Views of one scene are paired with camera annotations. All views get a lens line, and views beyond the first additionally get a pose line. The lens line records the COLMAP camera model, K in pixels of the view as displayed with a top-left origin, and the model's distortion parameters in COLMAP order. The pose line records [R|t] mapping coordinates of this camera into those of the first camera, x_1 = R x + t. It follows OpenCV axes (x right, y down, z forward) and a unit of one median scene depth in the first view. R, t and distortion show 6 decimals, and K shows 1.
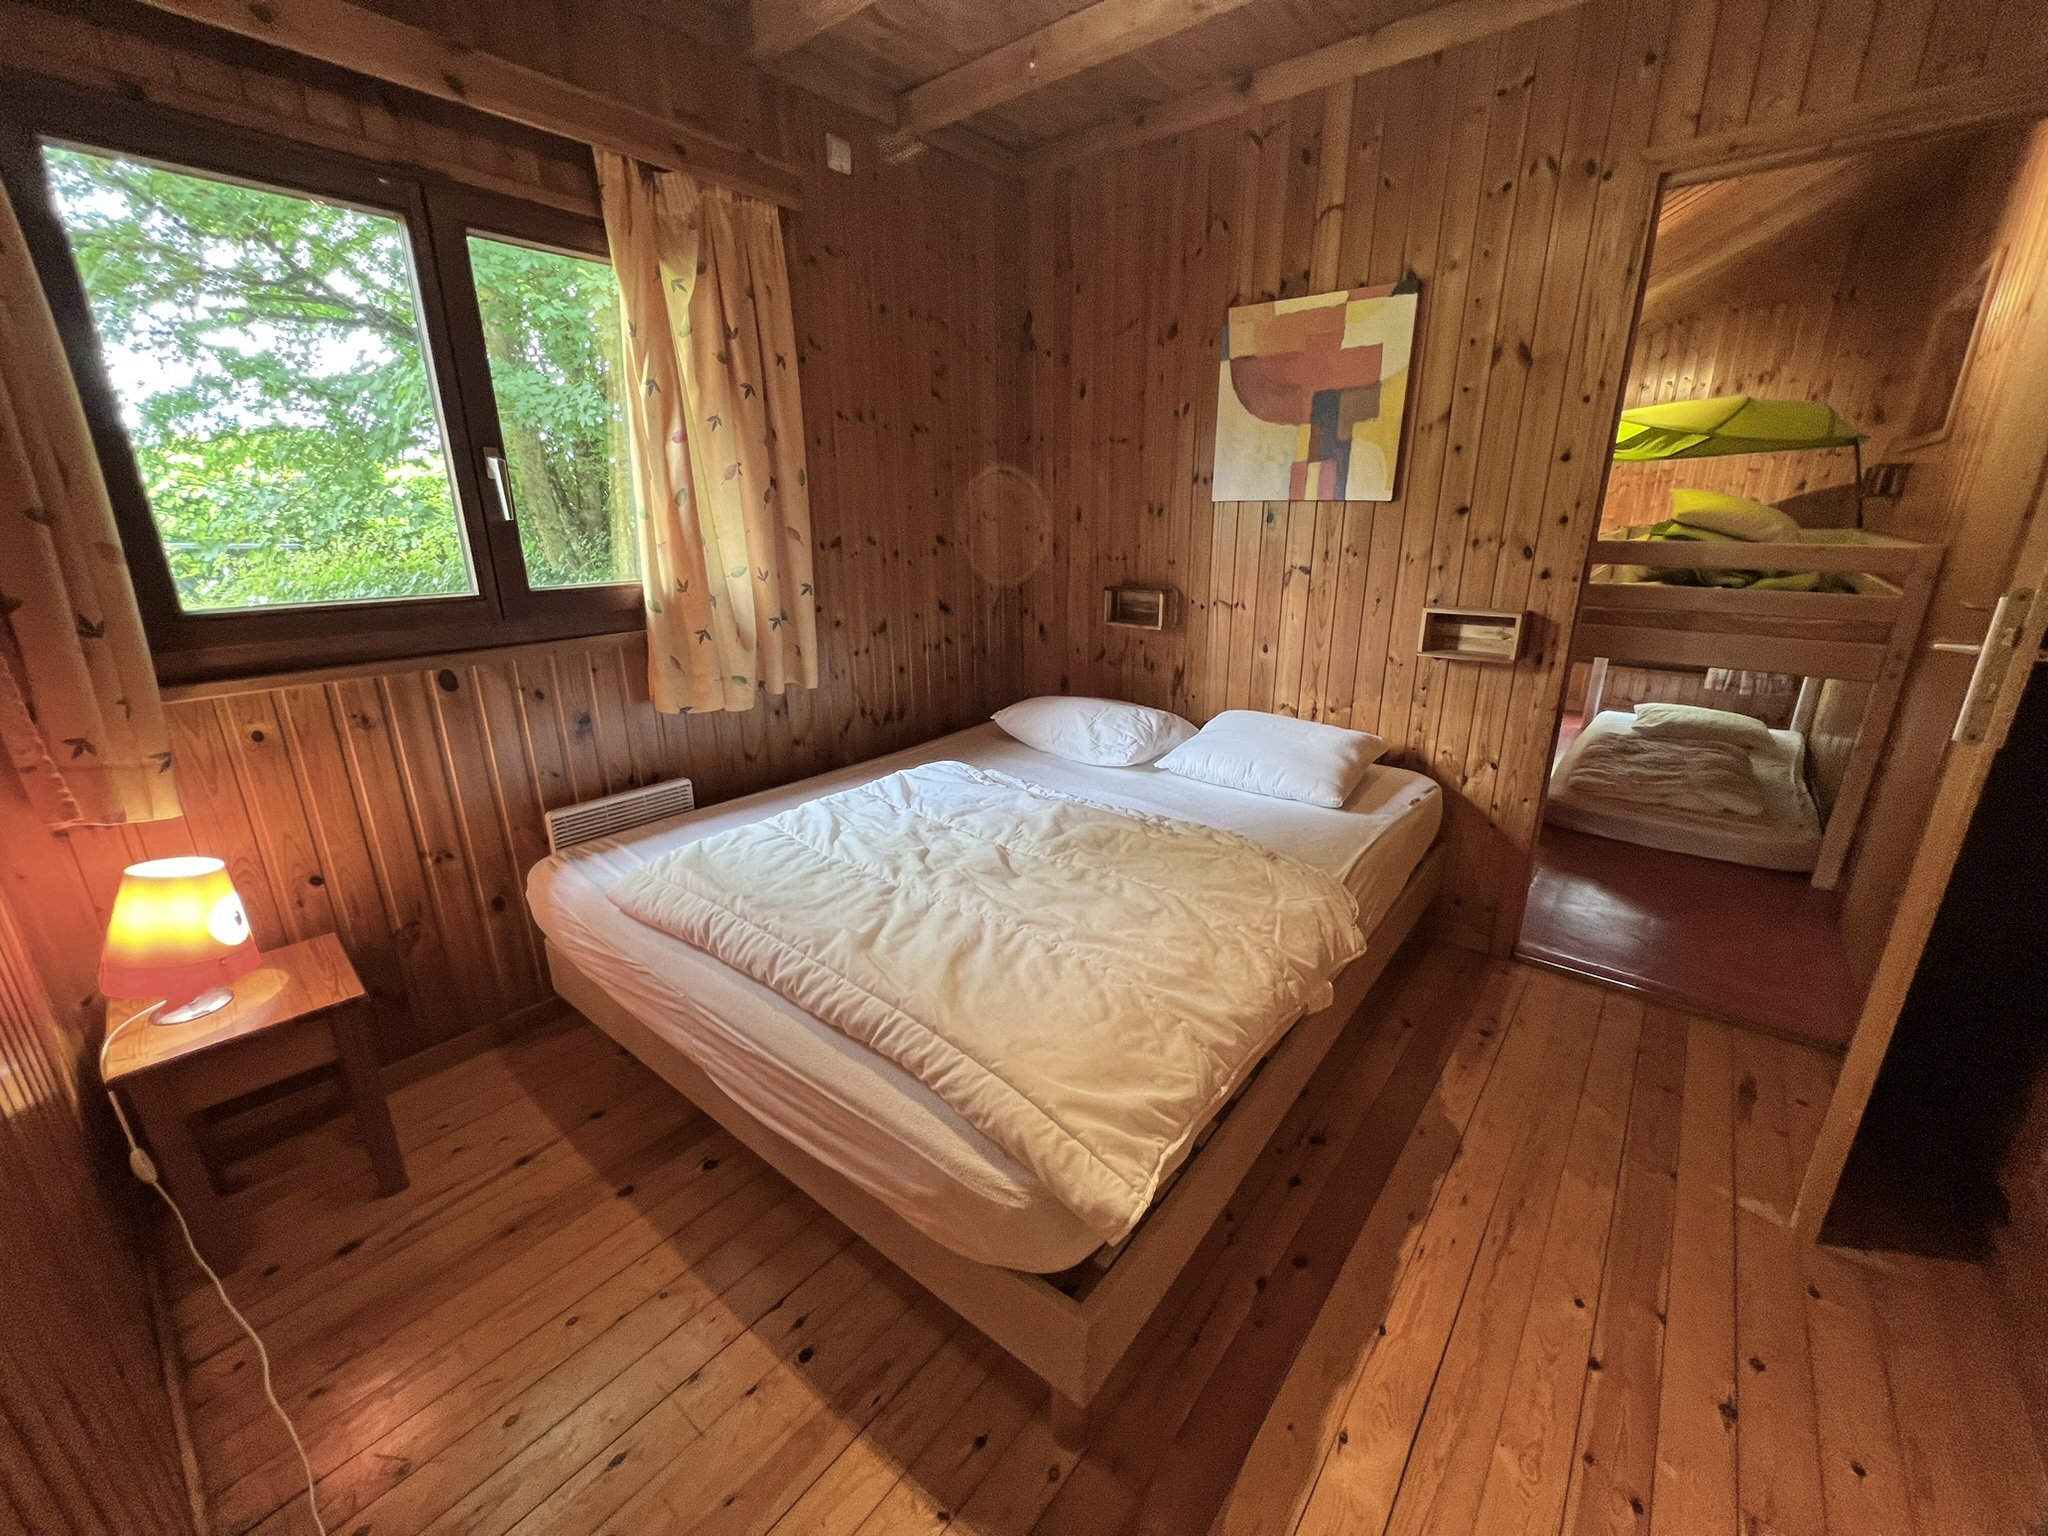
lens RADIAL K [[817.0, 0, 1024.4], [0, 817.0, 767.9], [0, 0, 1]] dist [-0.001445, 0.000079]
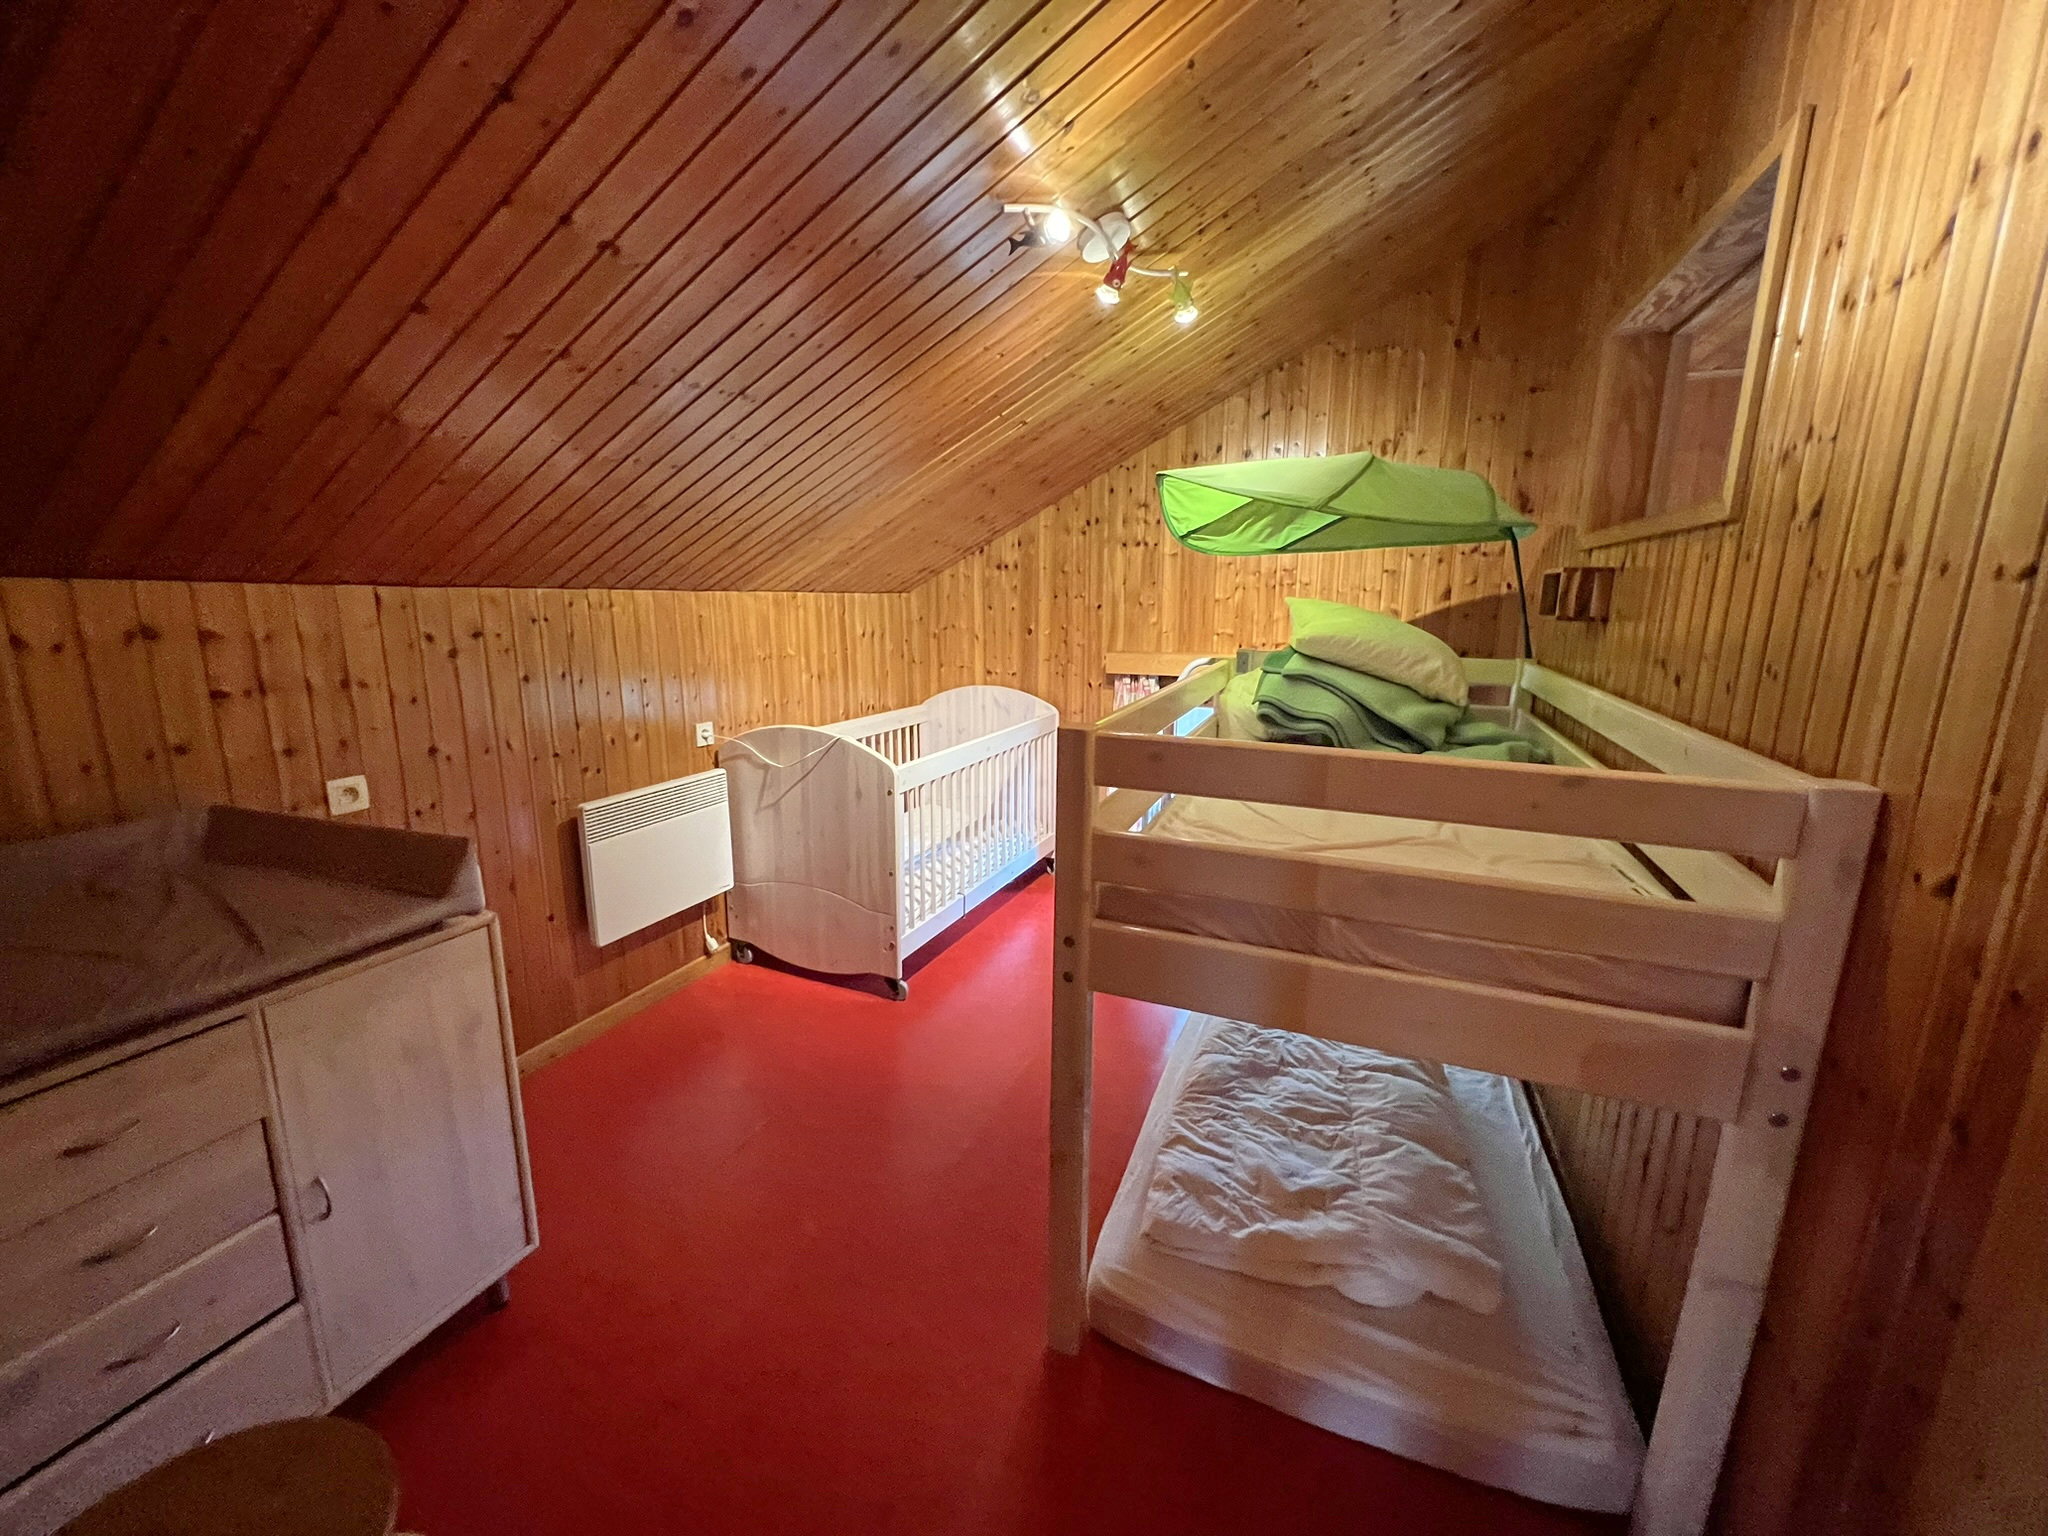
lens RADIAL K [[817.0, 0, 1020.4], [0, 817.0, 765.7], [0, 0, 1]] dist [-0.001445, 0.000079]
pose [[0.956168, -0.044104, 0.289477, 0.391473], [0.072917, 0.993313, -0.089513, -0.164773], [-0.283594, 0.106697, 0.952990, 0.452675]]
